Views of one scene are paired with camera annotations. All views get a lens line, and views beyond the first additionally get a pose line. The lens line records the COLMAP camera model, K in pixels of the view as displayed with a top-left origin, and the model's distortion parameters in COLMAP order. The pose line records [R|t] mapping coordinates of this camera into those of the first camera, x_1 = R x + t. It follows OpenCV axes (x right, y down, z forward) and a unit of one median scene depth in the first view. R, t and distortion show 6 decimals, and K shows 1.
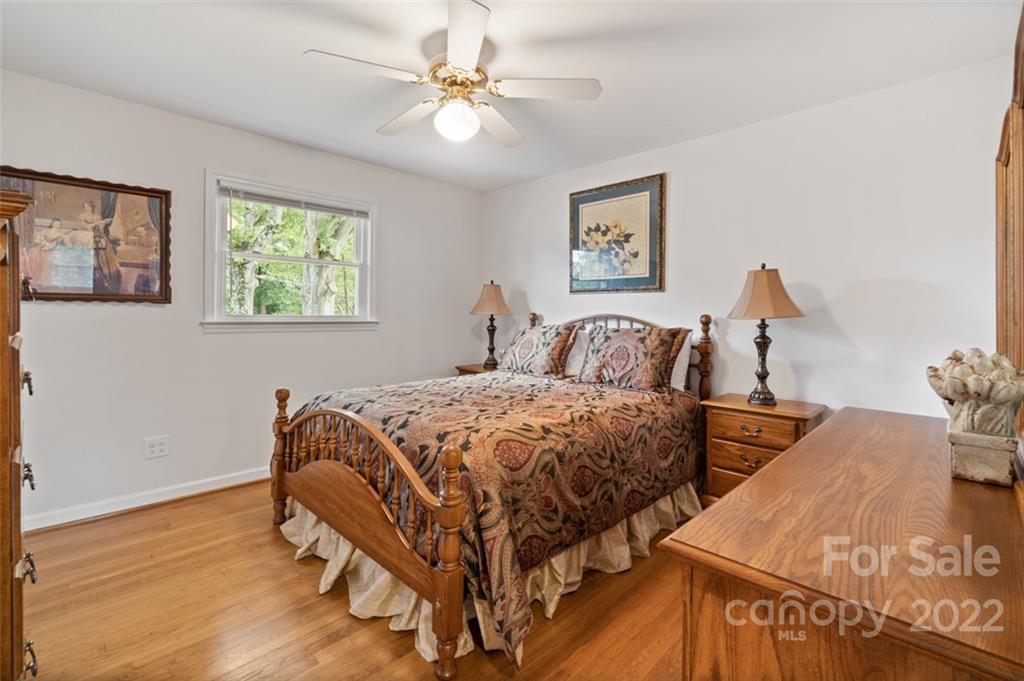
lens RADIAL K [[457.4, 0, 489.9], [0, 457.4, 325.2], [0, 0, 1]] dist [-0.000096, 0.000500]
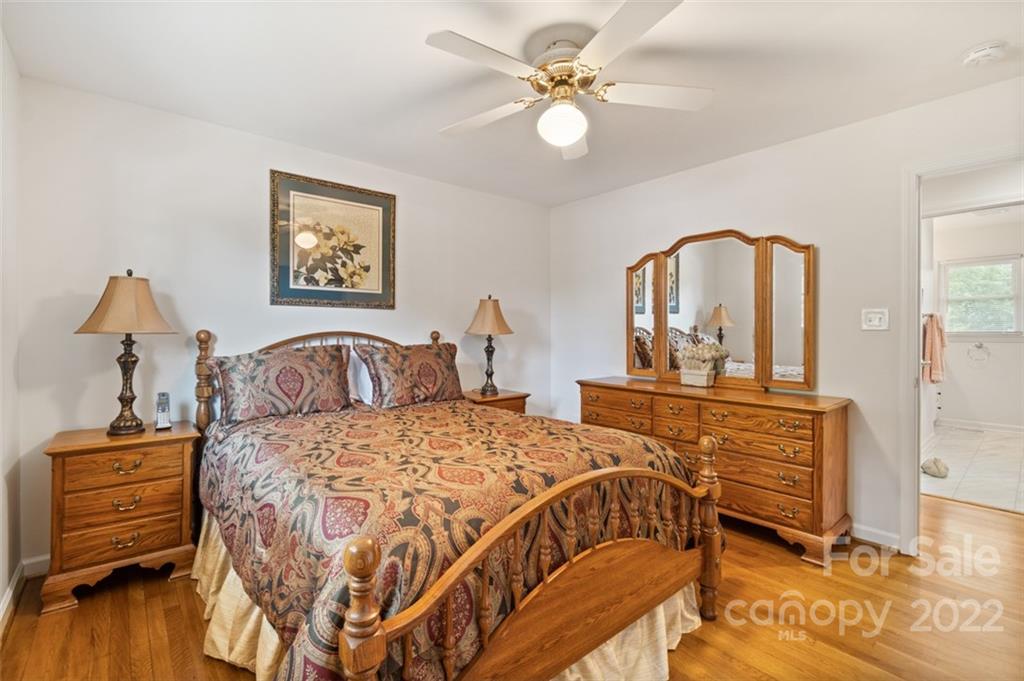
lens RADIAL K [[457.4, 0, 510.0], [0, 457.4, 329.4], [0, 0, 1]] dist [-0.000096, 0.000500]
pose [[0.066471, -0.004683, 0.997777, -0.605486], [0.023862, 0.999710, 0.003102, -0.023233], [-0.997503, 0.023603, 0.066564, 0.633772]]
